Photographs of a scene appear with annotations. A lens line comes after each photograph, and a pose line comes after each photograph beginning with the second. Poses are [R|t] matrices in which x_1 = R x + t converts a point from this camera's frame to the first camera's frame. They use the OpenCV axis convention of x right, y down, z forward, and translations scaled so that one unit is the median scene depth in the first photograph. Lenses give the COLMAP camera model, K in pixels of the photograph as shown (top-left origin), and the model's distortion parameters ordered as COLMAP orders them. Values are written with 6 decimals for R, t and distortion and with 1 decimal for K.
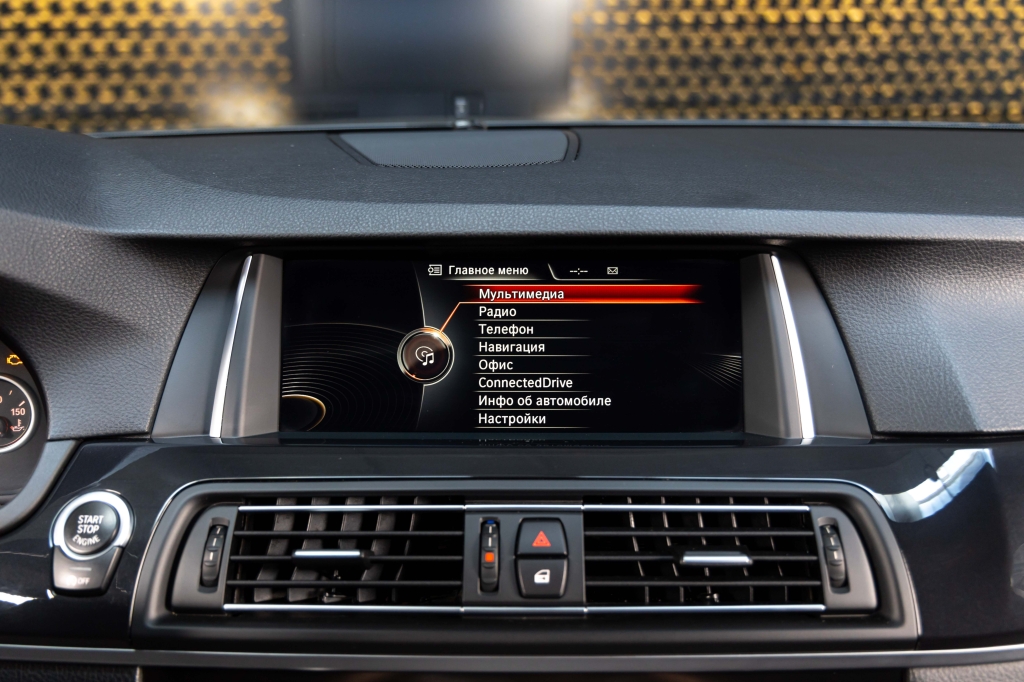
lens RADIAL K [[954.6, 0, 506.6], [0, 954.6, 352.9], [0, 0, 1]] dist [0.014989, -0.010262]
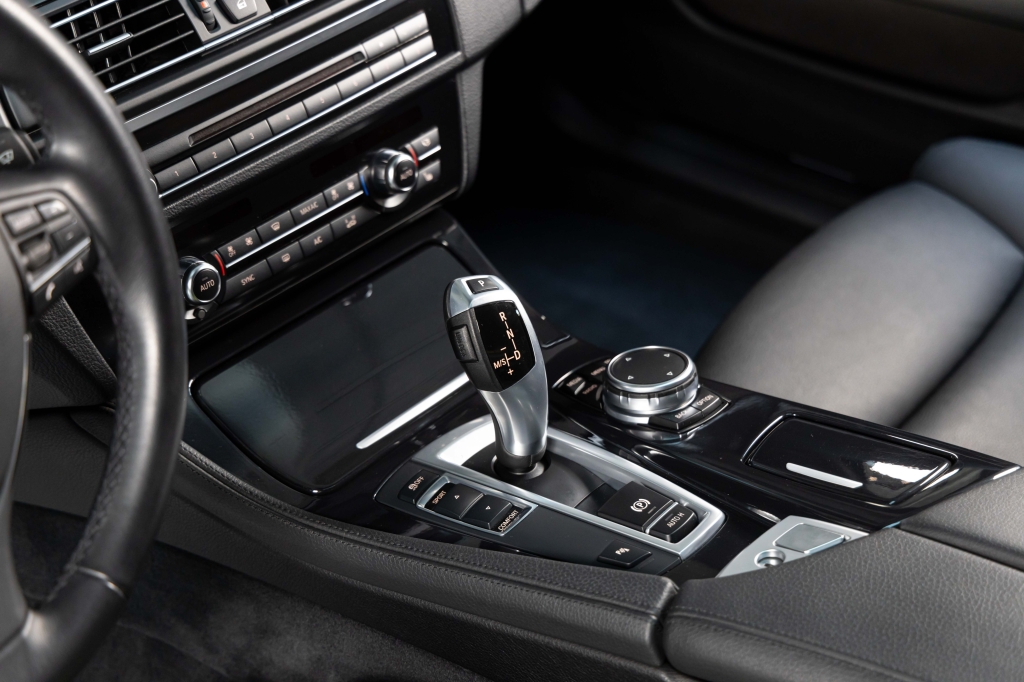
lens RADIAL K [[2117.8, 0, 512.0], [0, 2117.8, 341.0], [0, 0, 1]] dist [0.089384, 0.352485]
pose [[0.657563, -0.439237, 0.612112, -1.638520], [0.230678, 0.890826, 0.391428, -0.396680], [-0.717215, -0.116188, 0.687097, -1.284518]]
